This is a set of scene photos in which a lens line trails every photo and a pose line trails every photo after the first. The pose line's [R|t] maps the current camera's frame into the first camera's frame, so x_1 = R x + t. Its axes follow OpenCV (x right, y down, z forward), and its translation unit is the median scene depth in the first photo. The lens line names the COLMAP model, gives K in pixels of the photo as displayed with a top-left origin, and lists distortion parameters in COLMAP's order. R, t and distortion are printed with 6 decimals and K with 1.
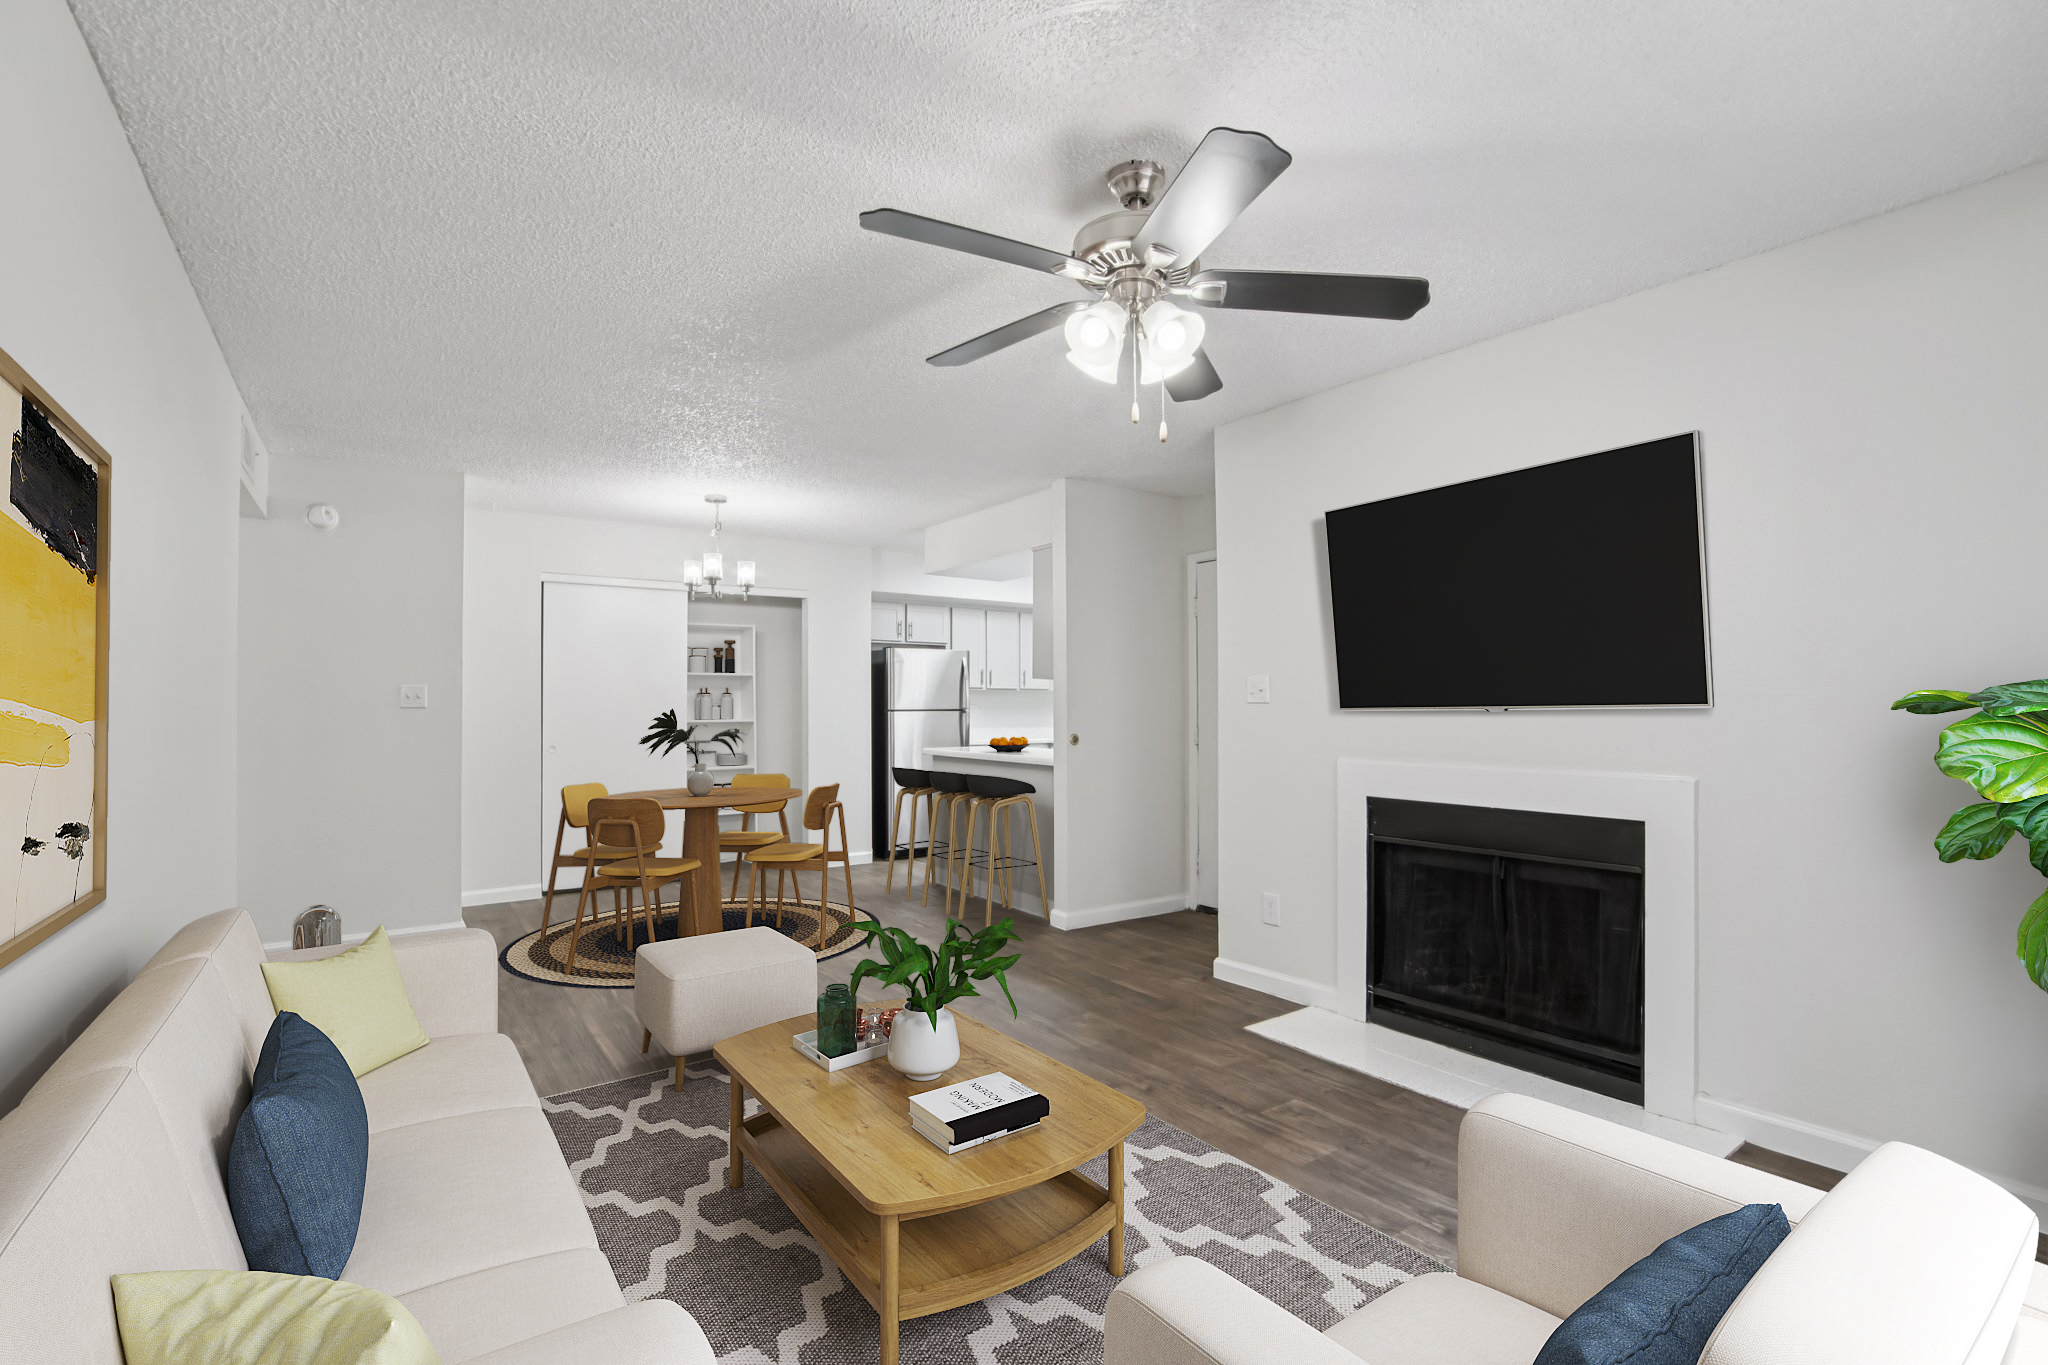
lens RADIAL K [[890.6, 0, 1037.9], [0, 890.6, 702.6], [0, 0, 1]] dist [-0.032749, -0.000128]
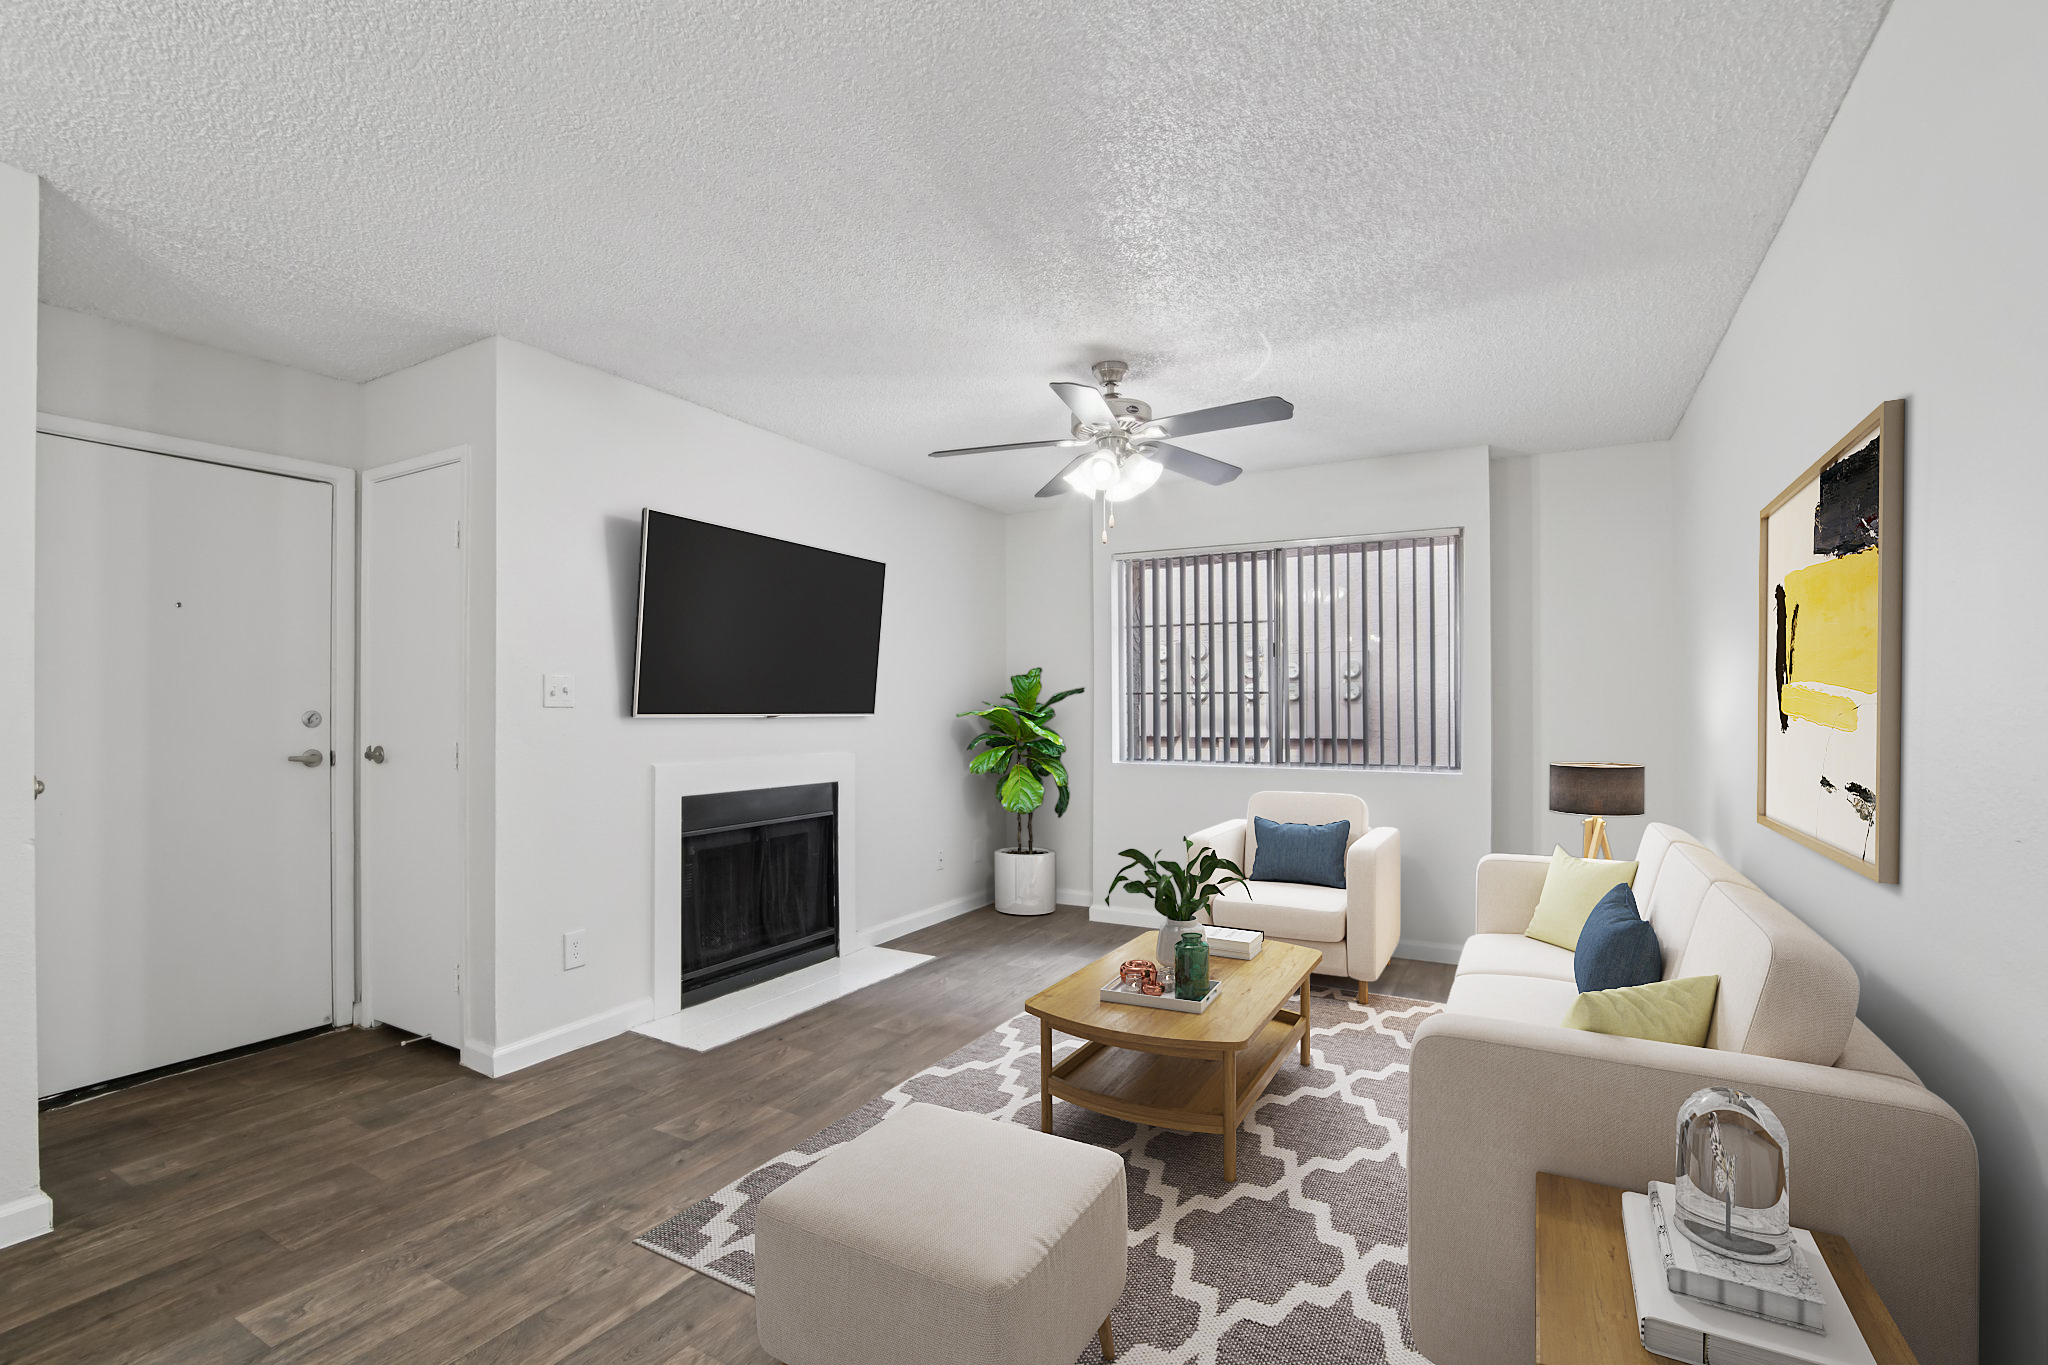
lens RADIAL K [[890.6, 0, 1037.9], [0, 890.6, 702.6], [0, 0, 1]] dist [-0.032749, -0.000128]
pose [[-0.411603, 0.019372, 0.911158, -0.865715], [-0.004000, 0.999726, -0.023062, 0.018152], [-0.911355, -0.013137, -0.411412, 1.186917]]
